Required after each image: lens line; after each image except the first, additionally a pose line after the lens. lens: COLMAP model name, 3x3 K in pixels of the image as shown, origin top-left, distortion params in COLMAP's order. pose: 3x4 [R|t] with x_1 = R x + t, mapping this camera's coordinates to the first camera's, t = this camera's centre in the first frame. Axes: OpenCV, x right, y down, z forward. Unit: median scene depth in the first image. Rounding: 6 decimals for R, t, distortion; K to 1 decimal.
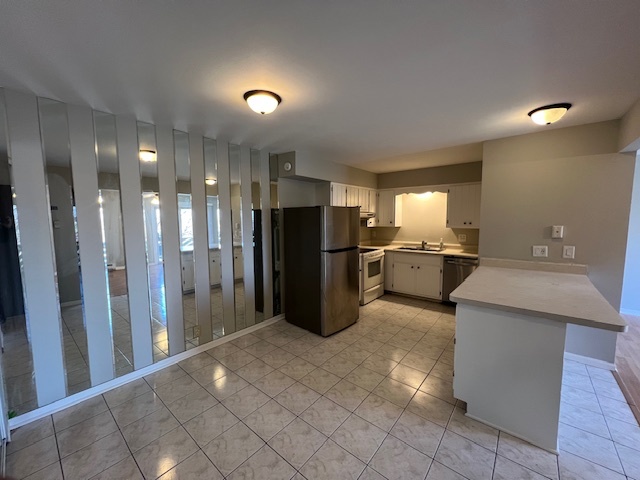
lens RADIAL K [[255.3, 0, 320.0], [0, 255.3, 240.0], [0, 0, 1]] dist [-0.003092, -0.000126]
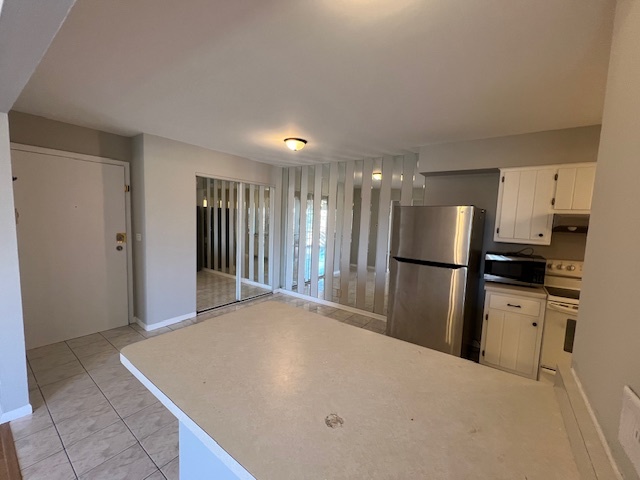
lens RADIAL K [[256.8, 0, 320.0], [0, 256.8, 240.0], [0, 0, 1]] dist [-0.001030, -0.000010]
pose [[0.074374, 0.101640, -0.992037, 0.823259], [-0.125466, 0.987841, 0.091804, -0.061312], [0.989306, 0.117639, 0.086223, 0.619598]]
